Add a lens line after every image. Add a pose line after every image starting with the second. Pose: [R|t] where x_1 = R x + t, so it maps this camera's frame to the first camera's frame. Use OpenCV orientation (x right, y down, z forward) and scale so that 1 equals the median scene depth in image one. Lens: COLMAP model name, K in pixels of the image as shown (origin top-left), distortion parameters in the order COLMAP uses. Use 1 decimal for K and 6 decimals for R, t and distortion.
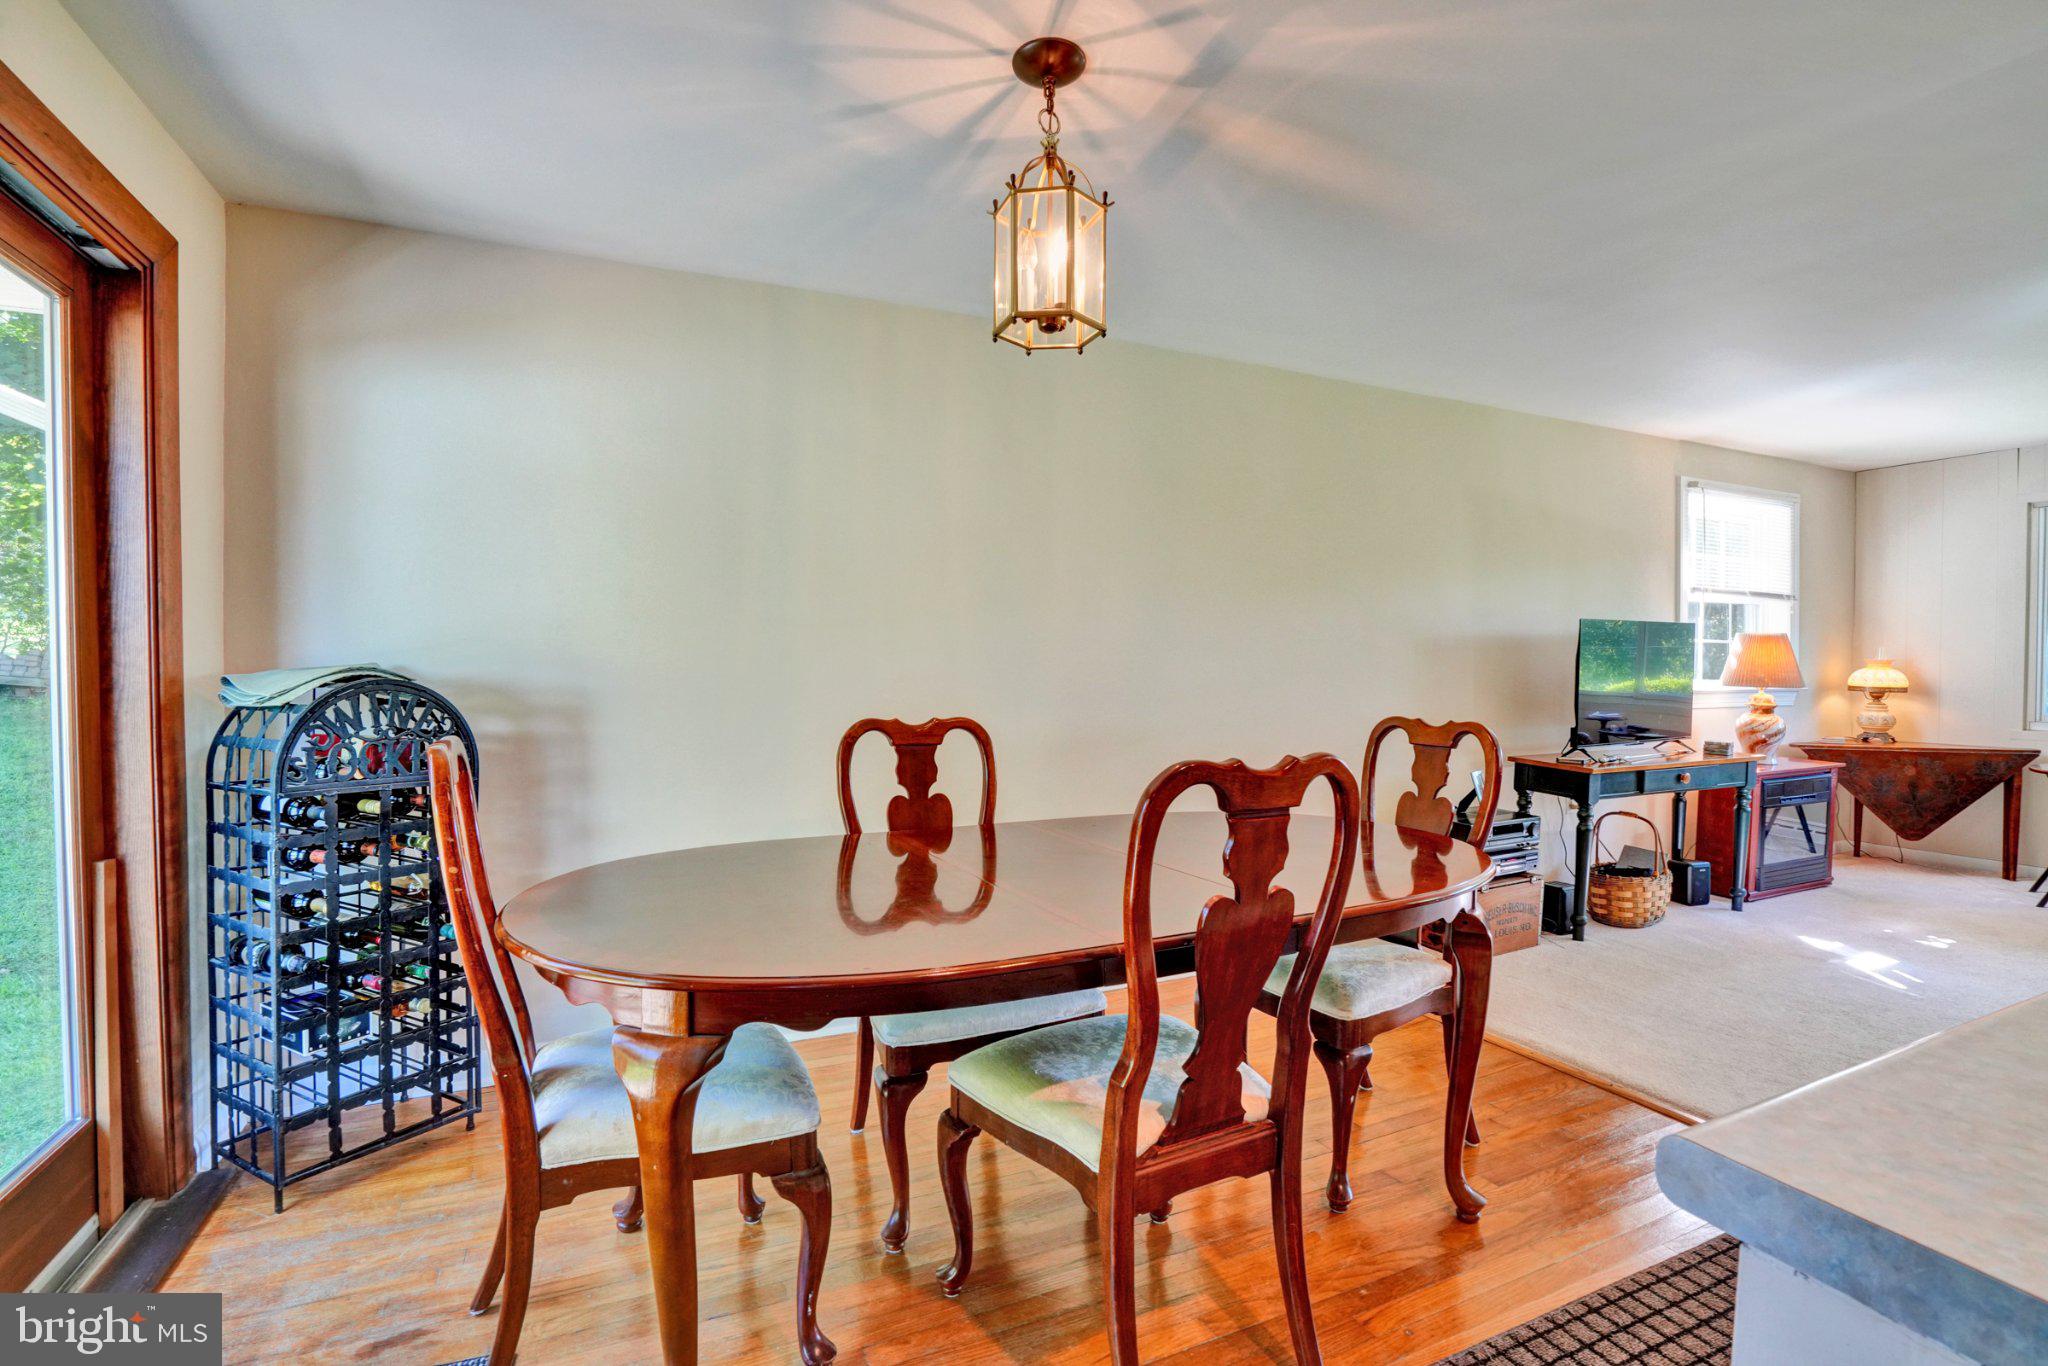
lens RADIAL K [[952.4, 0, 1029.1], [0, 952.4, 691.2], [0, 0, 1]] dist [-0.001307, 0.000076]
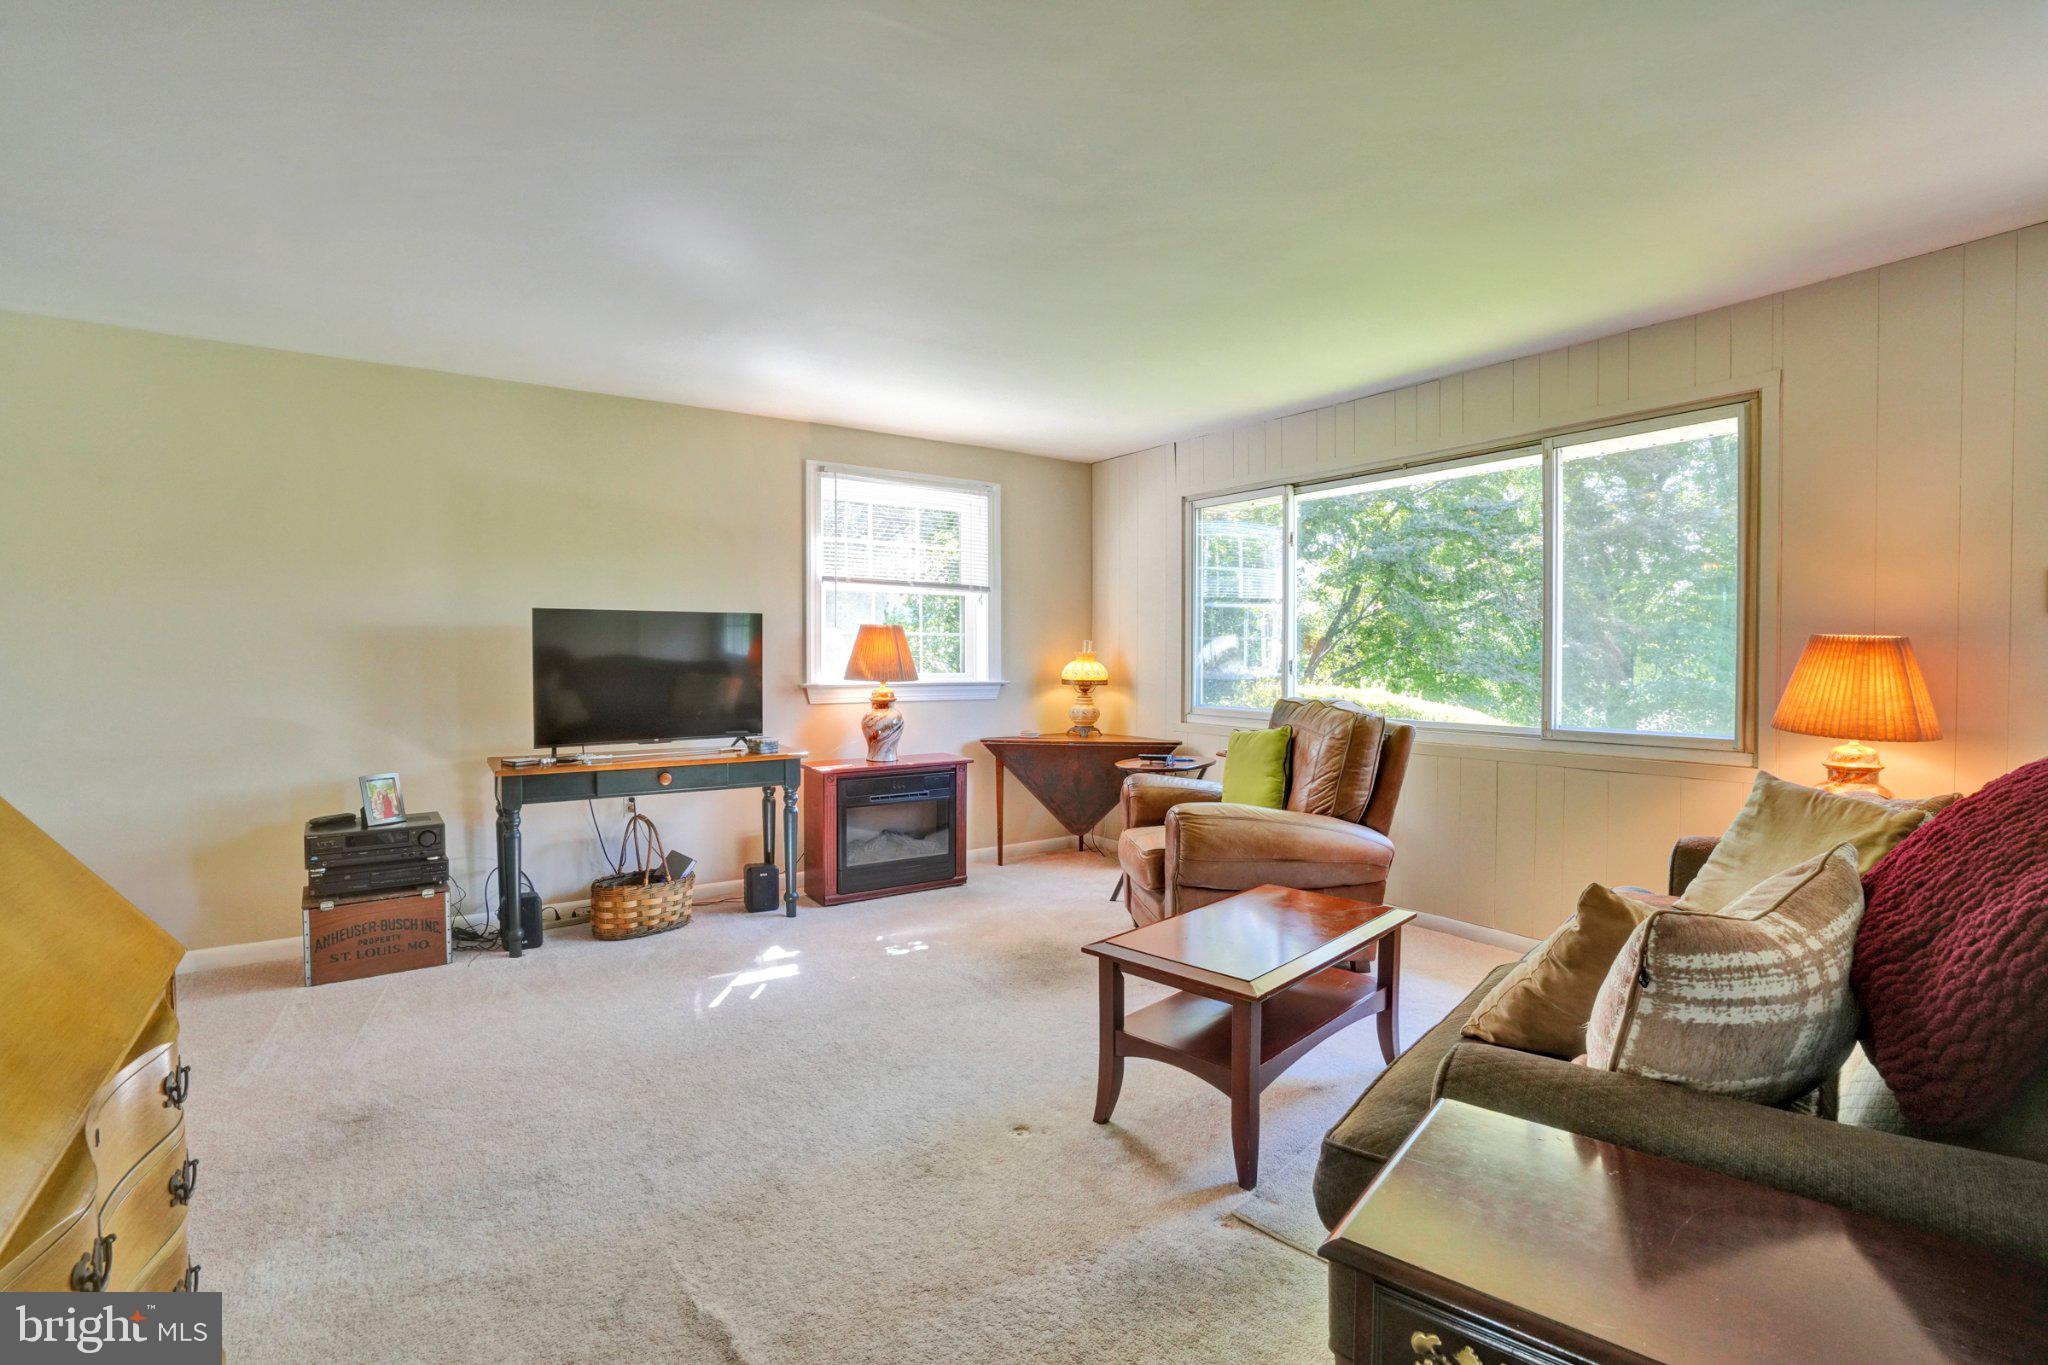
lens RADIAL K [[952.4, 0, 1029.1], [0, 952.4, 690.7], [0, 0, 1]] dist [-0.001307, 0.000076]
pose [[0.990881, -0.003870, 0.134685, 0.750238], [0.002551, 0.999947, 0.009960, -0.003386], [-0.134717, -0.009525, 0.990838, 0.018957]]
